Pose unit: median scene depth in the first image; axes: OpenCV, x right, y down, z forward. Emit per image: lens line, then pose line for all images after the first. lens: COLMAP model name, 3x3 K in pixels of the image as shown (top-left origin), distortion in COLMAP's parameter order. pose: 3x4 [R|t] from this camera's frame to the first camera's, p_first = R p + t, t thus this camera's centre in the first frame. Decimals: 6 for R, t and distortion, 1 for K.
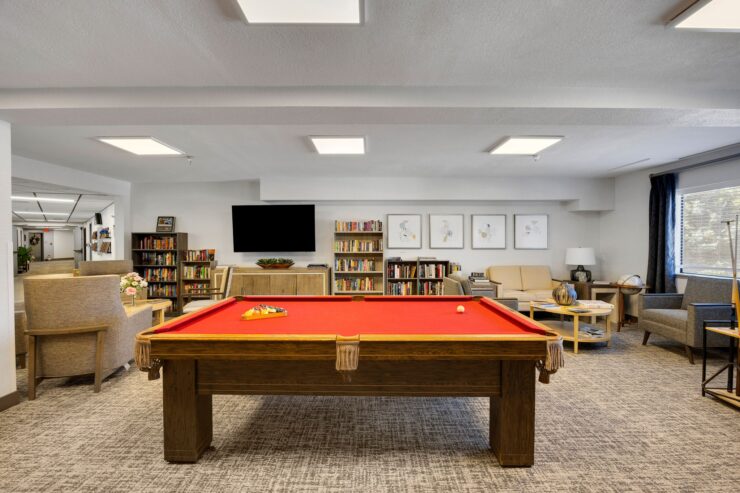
lens RADIAL K [[314.4, 0, 370.0], [0, 314.4, 245.6], [0, 0, 1]] dist [-0.010819, 0.000562]
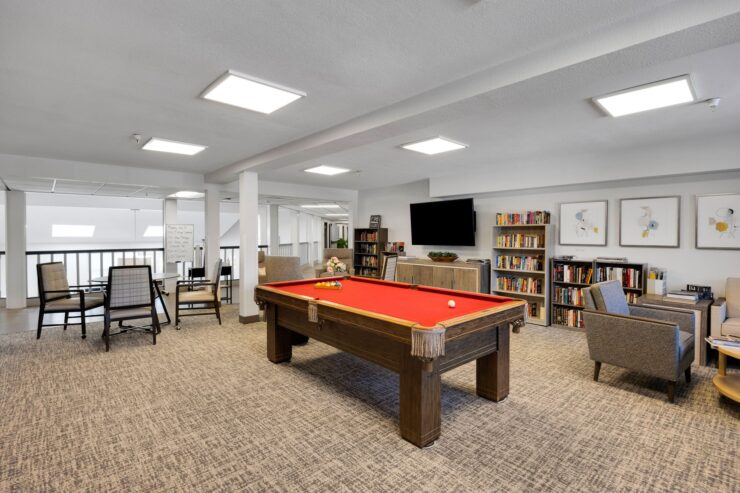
lens RADIAL K [[358.8, 0, 369.8], [0, 358.8, 241.0], [0, 0, 1]] dist [-0.001229, -0.000825]
pose [[0.674895, 0.015384, -0.737753, 0.425092], [-0.012783, 0.999876, 0.009157, -0.002916], [0.737803, 0.003251, 0.675009, 0.013037]]
